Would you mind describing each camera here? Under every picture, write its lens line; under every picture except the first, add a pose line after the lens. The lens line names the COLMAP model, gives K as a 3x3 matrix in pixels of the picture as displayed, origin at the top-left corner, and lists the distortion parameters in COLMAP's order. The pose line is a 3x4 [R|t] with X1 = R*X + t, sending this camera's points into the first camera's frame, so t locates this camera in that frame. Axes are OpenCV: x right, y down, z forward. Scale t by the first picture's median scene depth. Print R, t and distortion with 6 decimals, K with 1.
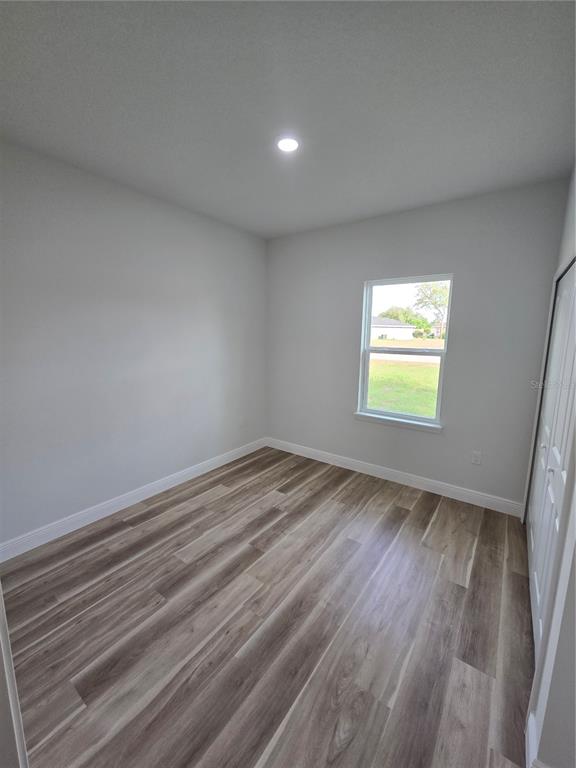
lens RADIAL K [[315.7, 0, 286.7], [0, 315.7, 384.5], [0, 0, 1]] dist [0.001630, -0.000193]
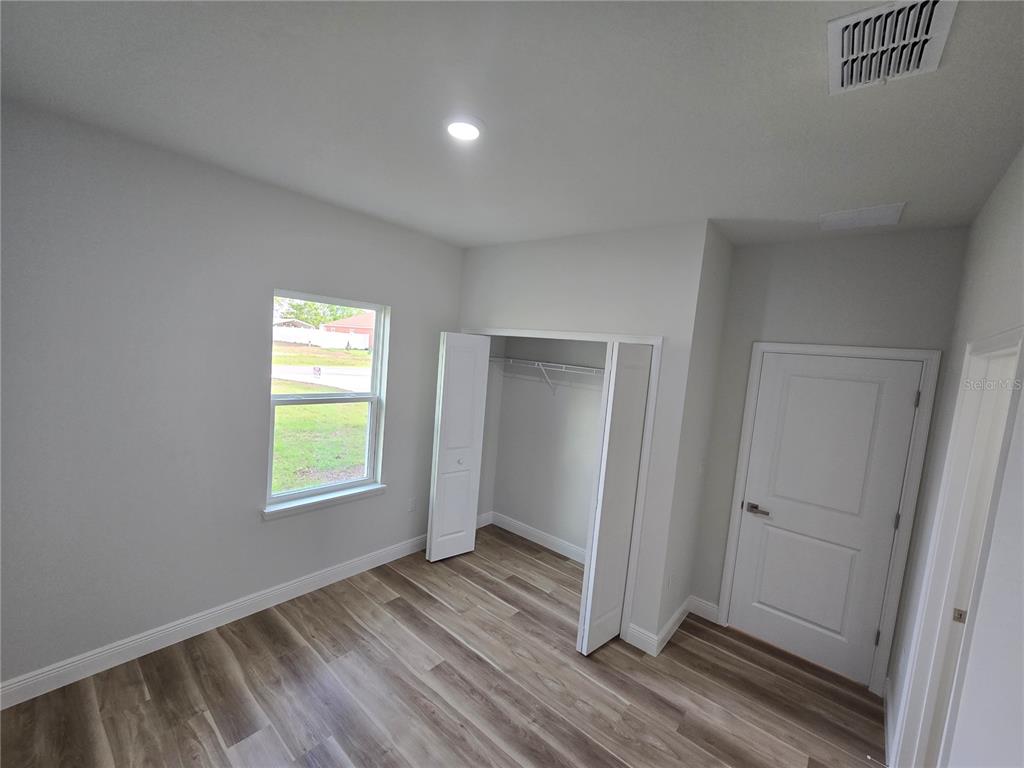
lens RADIAL K [[420.9, 0, 513.3], [0, 420.9, 388.5], [0, 0, 1]] dist [0.001630, -0.000193]
pose [[0.082269, -0.096597, 0.991918, -0.543280], [0.083724, 0.992443, 0.089704, -0.182356], [-0.993087, 0.075667, 0.089735, 0.521797]]
